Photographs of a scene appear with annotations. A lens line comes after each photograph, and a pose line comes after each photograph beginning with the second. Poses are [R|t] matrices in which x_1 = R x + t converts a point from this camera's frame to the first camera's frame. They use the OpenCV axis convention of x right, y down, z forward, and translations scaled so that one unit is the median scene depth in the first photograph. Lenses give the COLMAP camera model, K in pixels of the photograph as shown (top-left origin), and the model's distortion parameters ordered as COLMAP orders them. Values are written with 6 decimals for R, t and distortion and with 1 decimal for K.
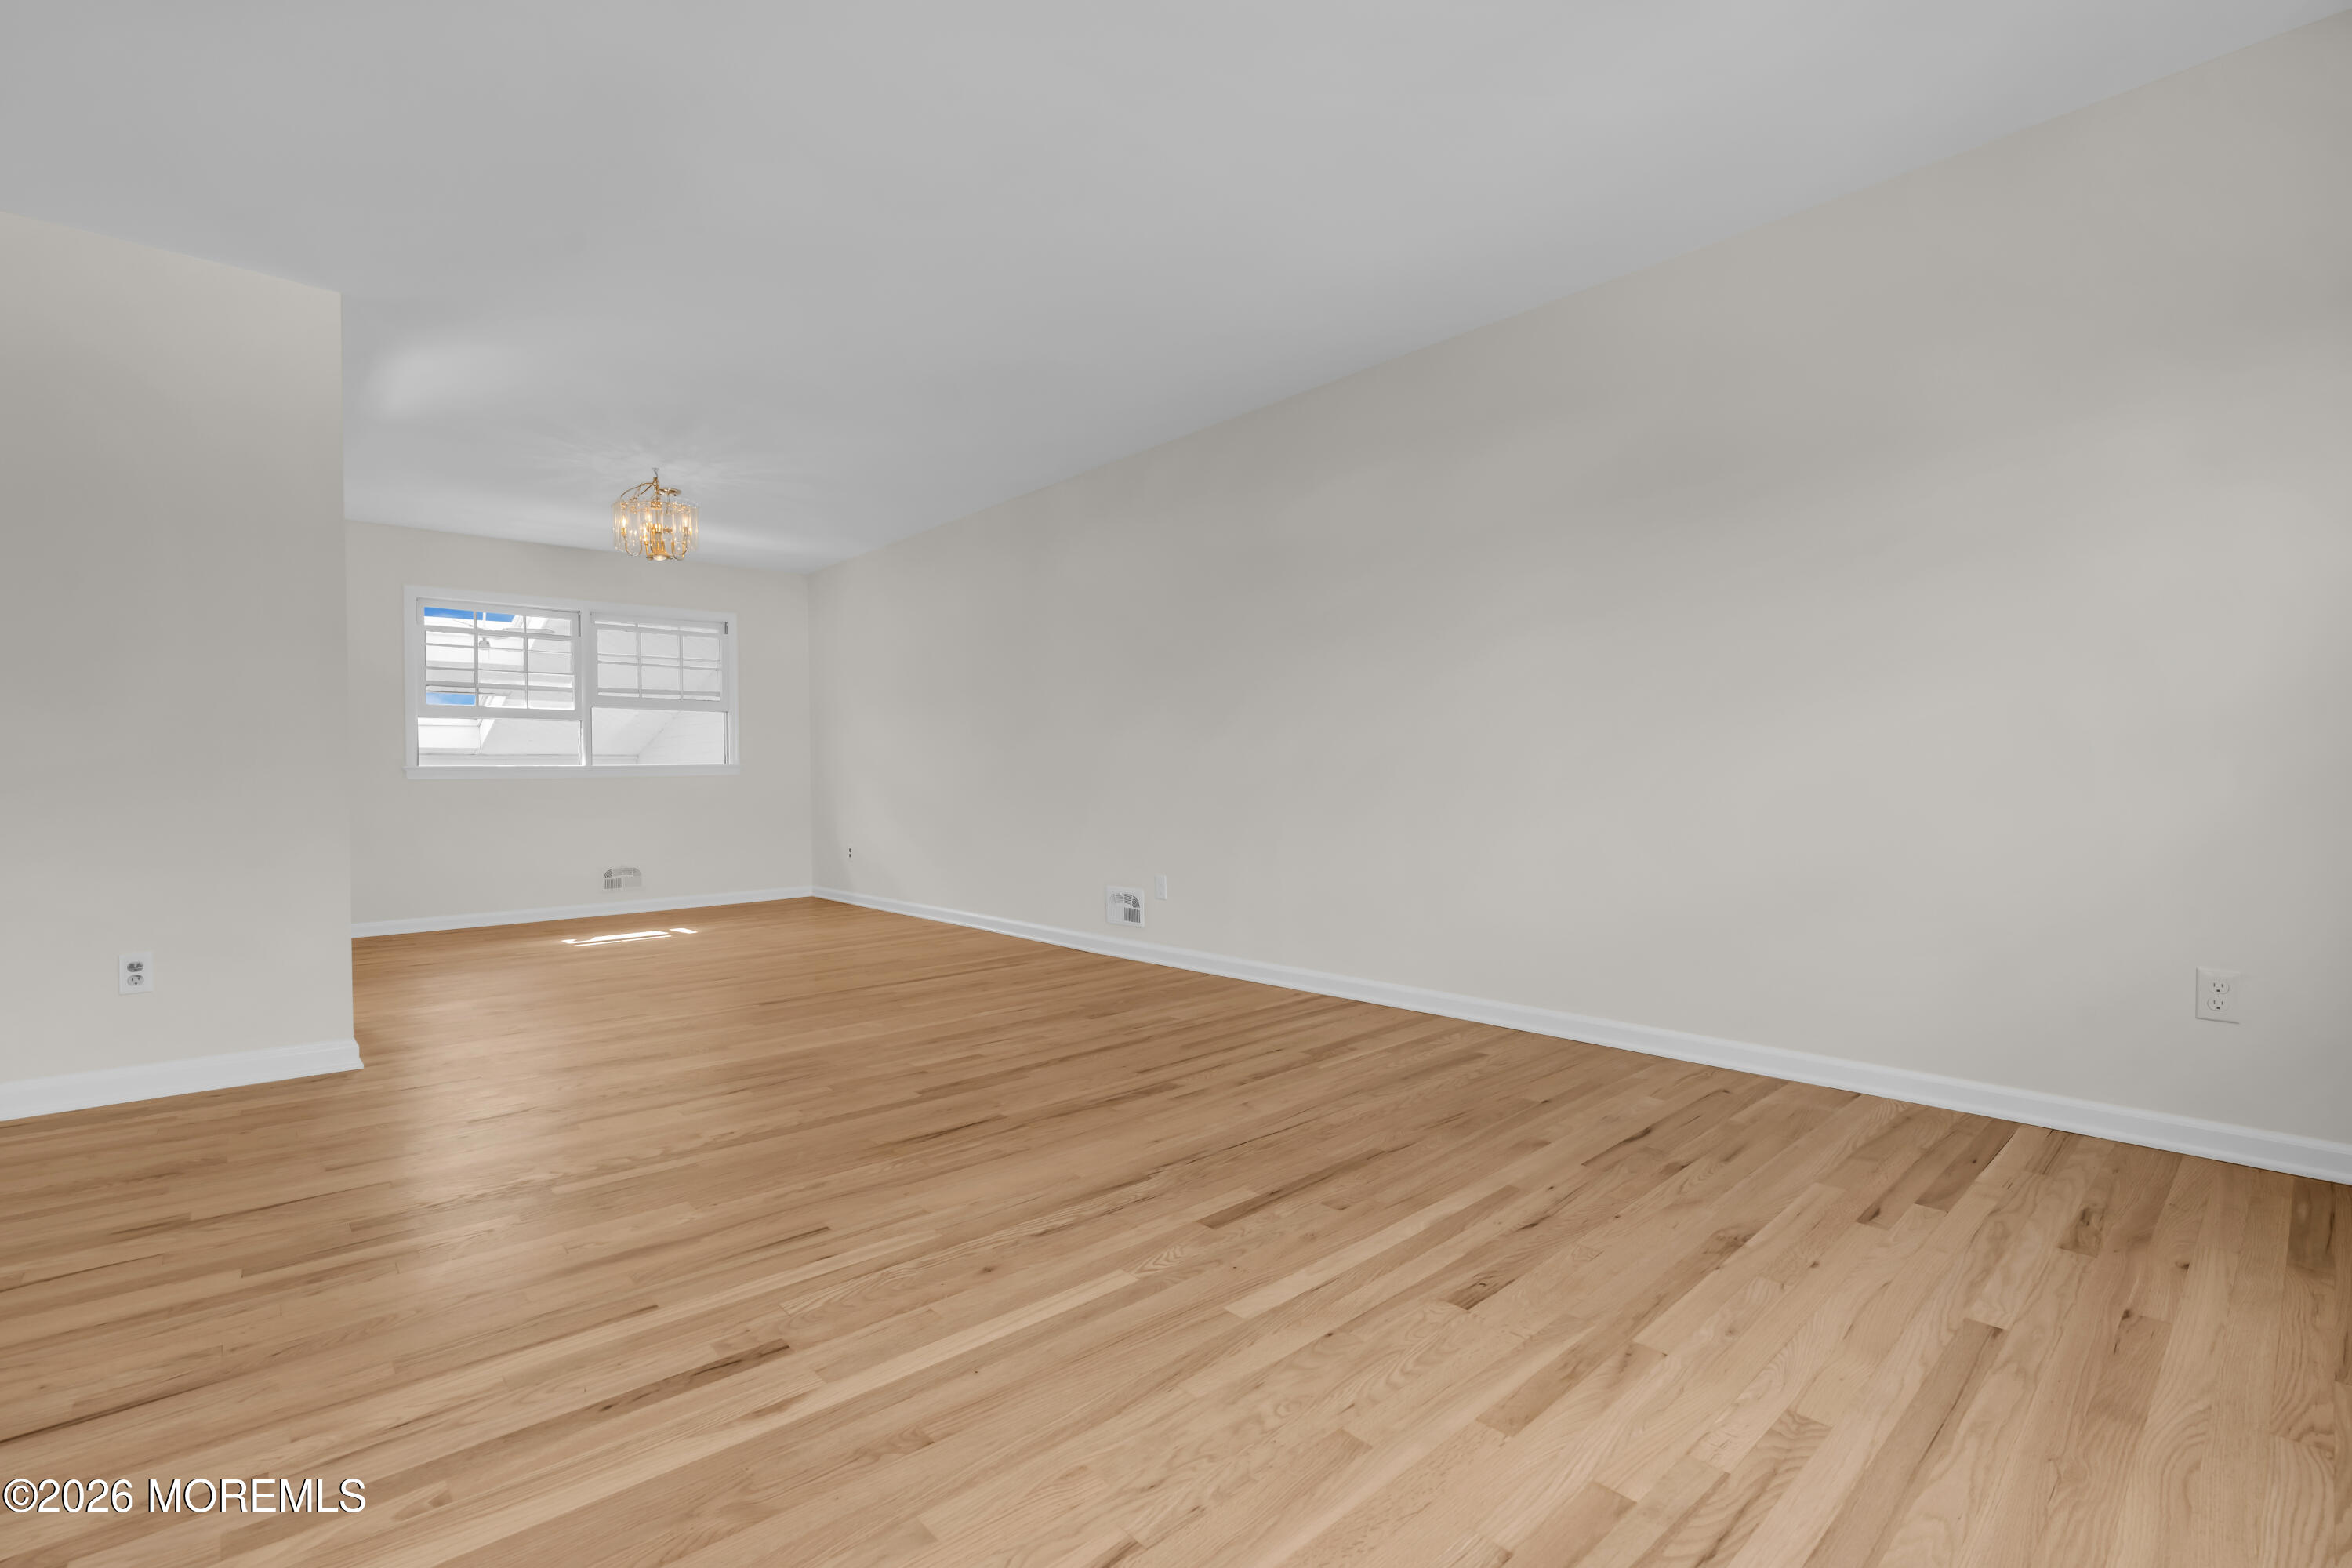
lens RADIAL K [[1057.8, 0, 1176.0], [0, 1057.8, 784.0], [0, 0, 1]] dist [-0.015955, 0.000427]
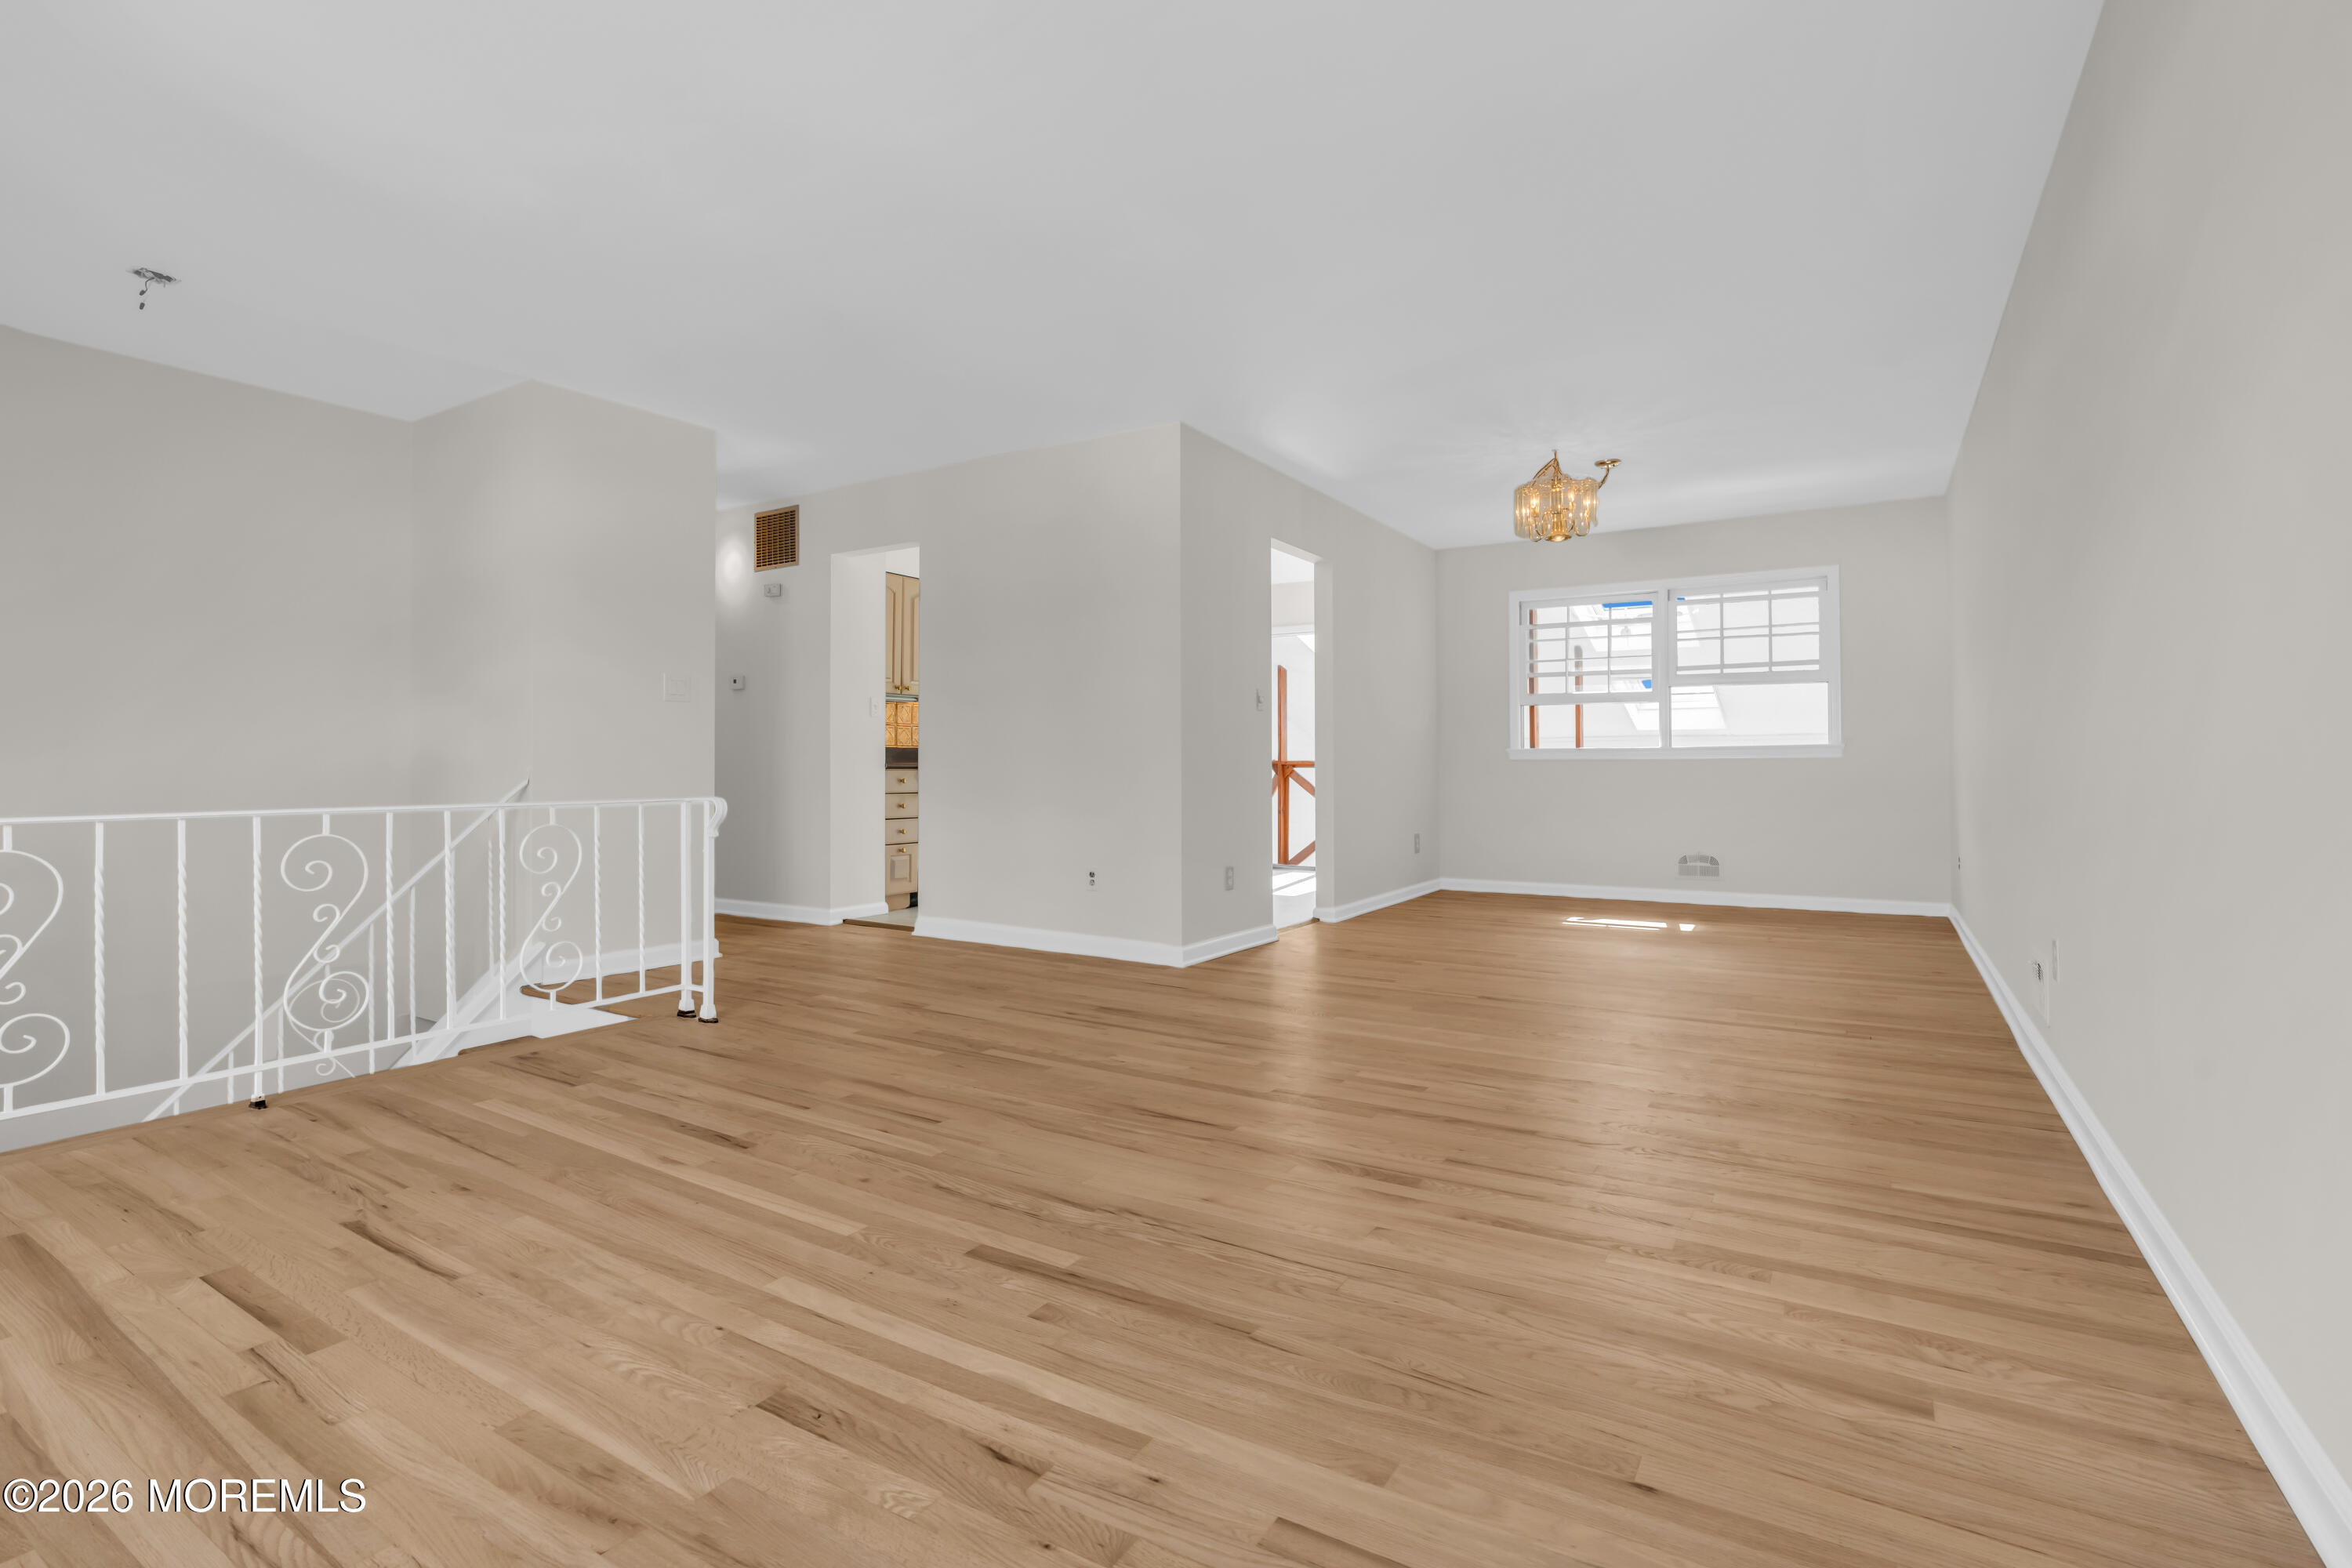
lens RADIAL K [[1108.3, 0, 1159.4], [0, 1108.3, 765.6], [0, 0, 1]] dist [-0.010644, 0.000423]
pose [[0.266664, 0.012111, -0.963713, 0.793056], [-0.008419, 0.999912, 0.010236, -0.017229], [0.963753, 0.005384, 0.266742, 0.702599]]
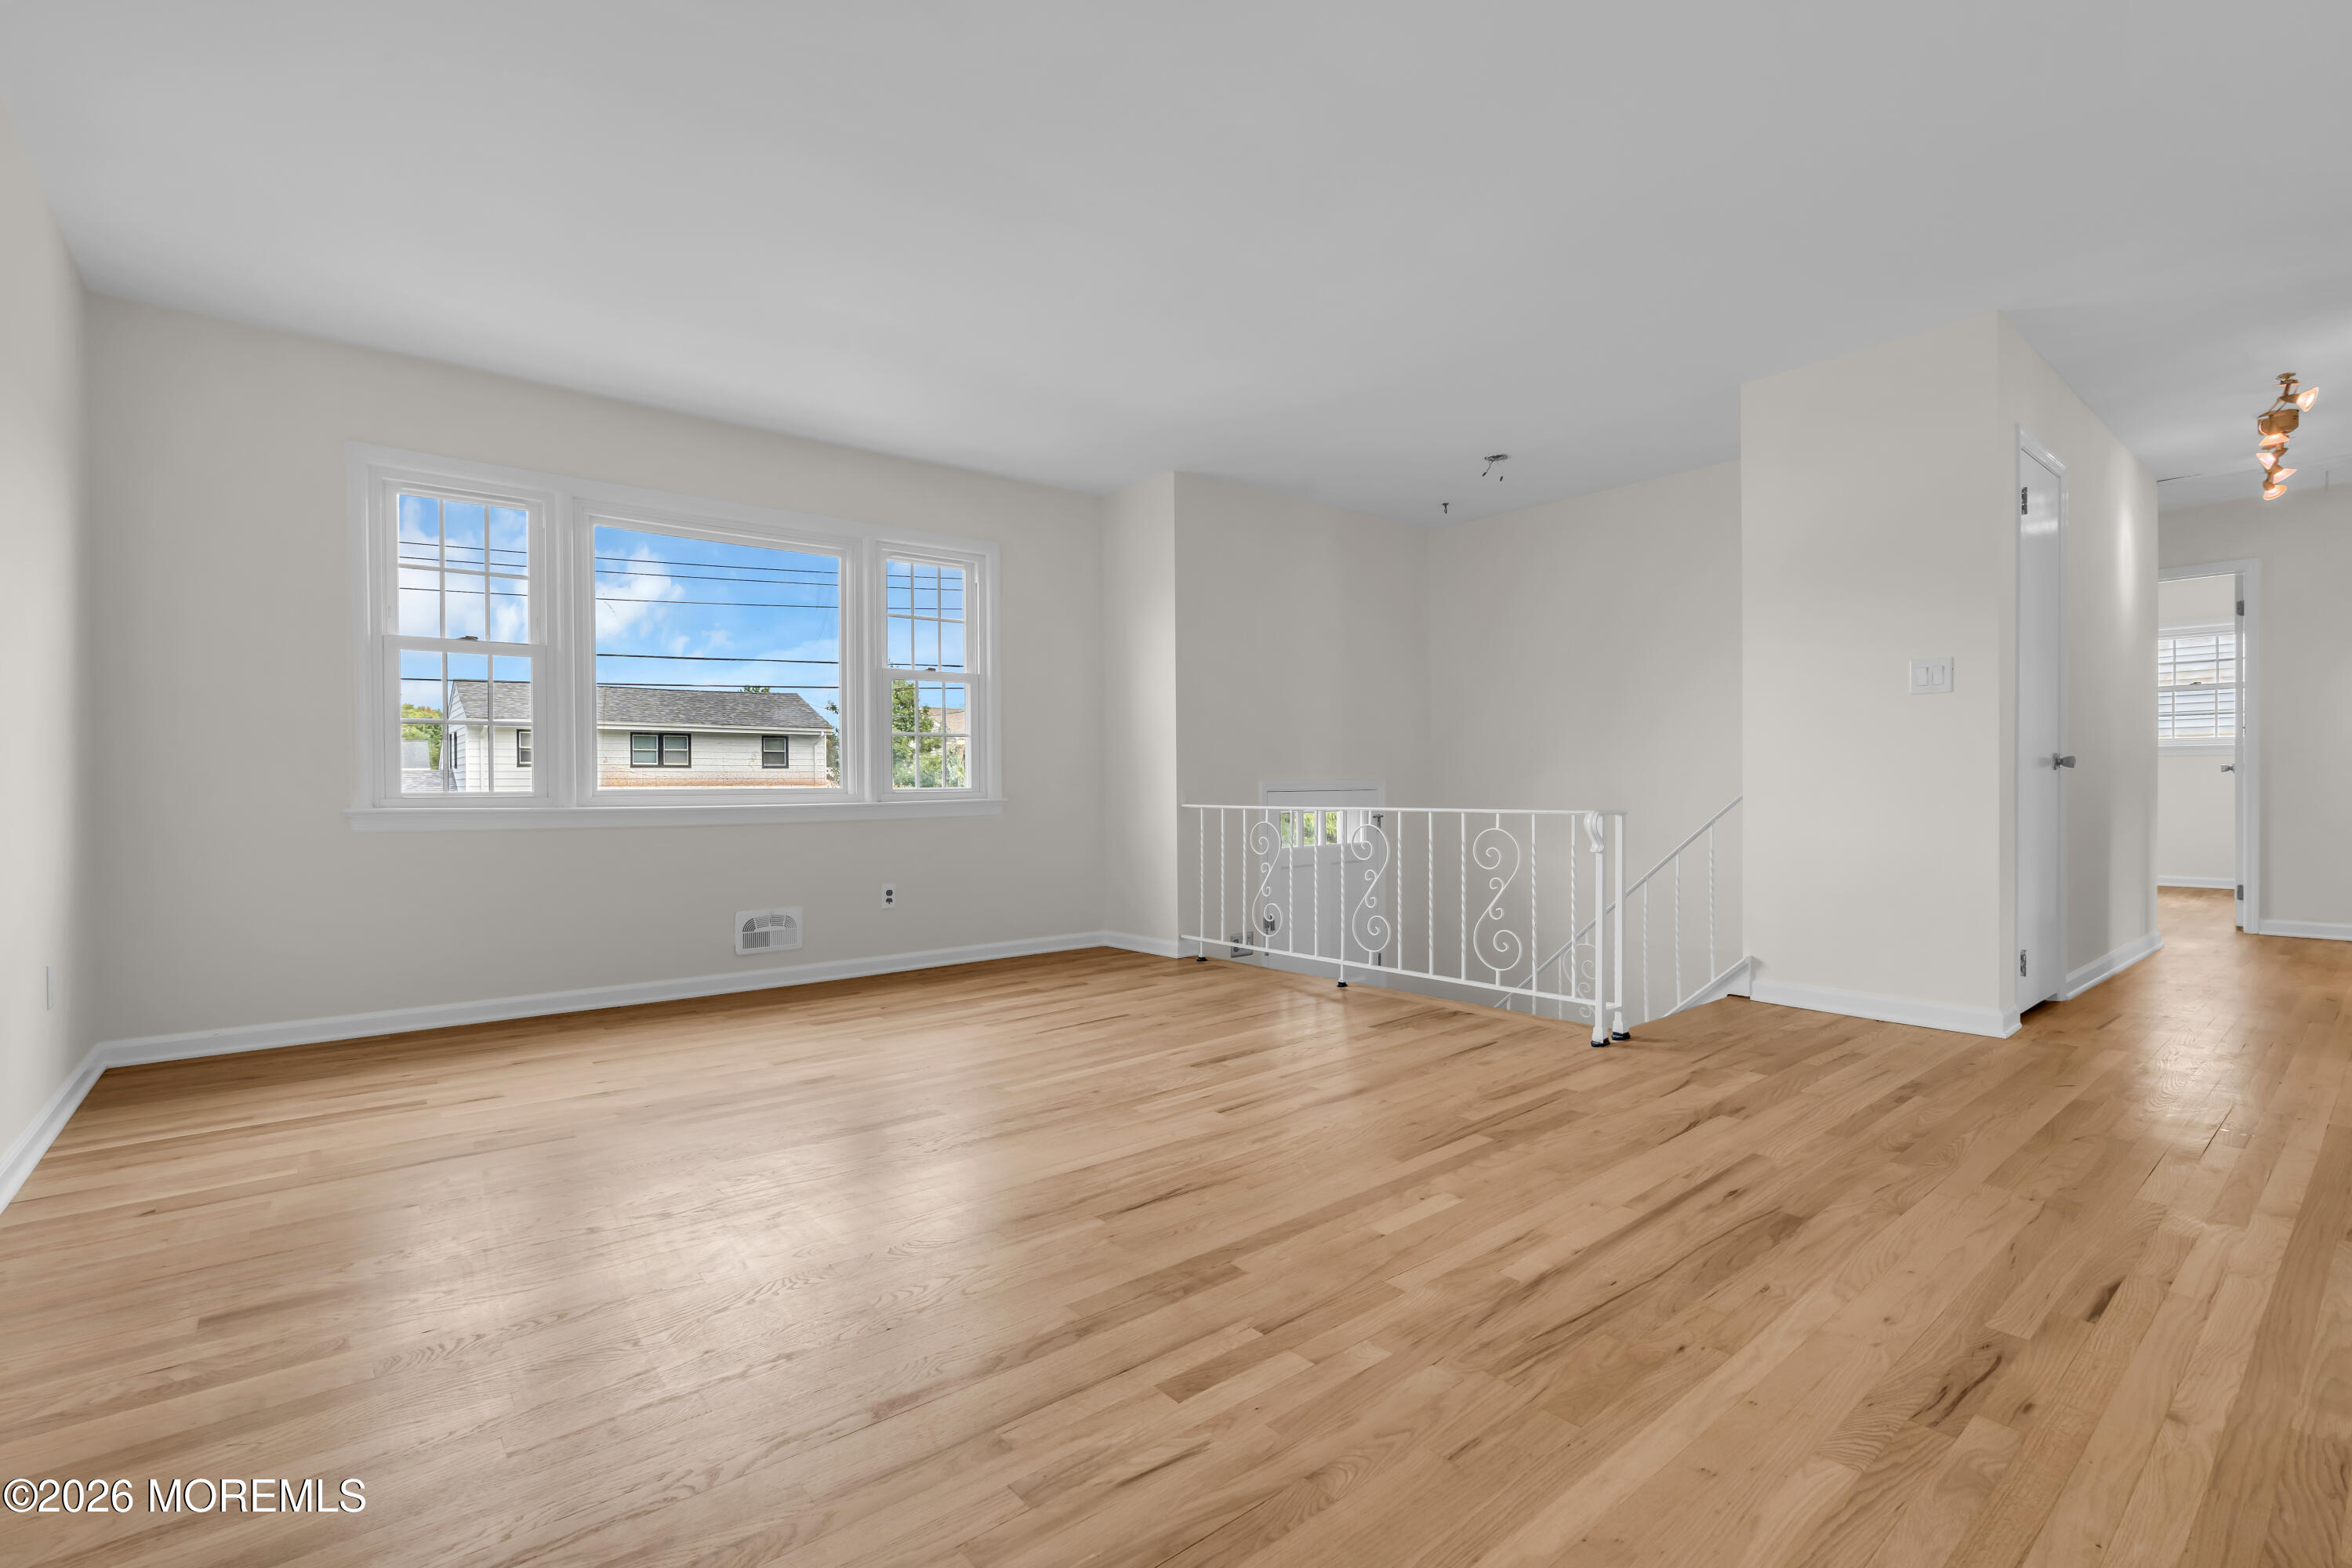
lens RADIAL K [[1057.8, 0, 1176.0], [0, 1057.8, 784.0], [0, 0, 1]] dist [-0.015955, 0.000427]
pose [[-0.999015, 0.017101, 0.040952, -0.266612], [0.017401, 0.999824, 0.006969, -0.007902], [-0.040826, 0.007674, -0.999137, 1.842311]]
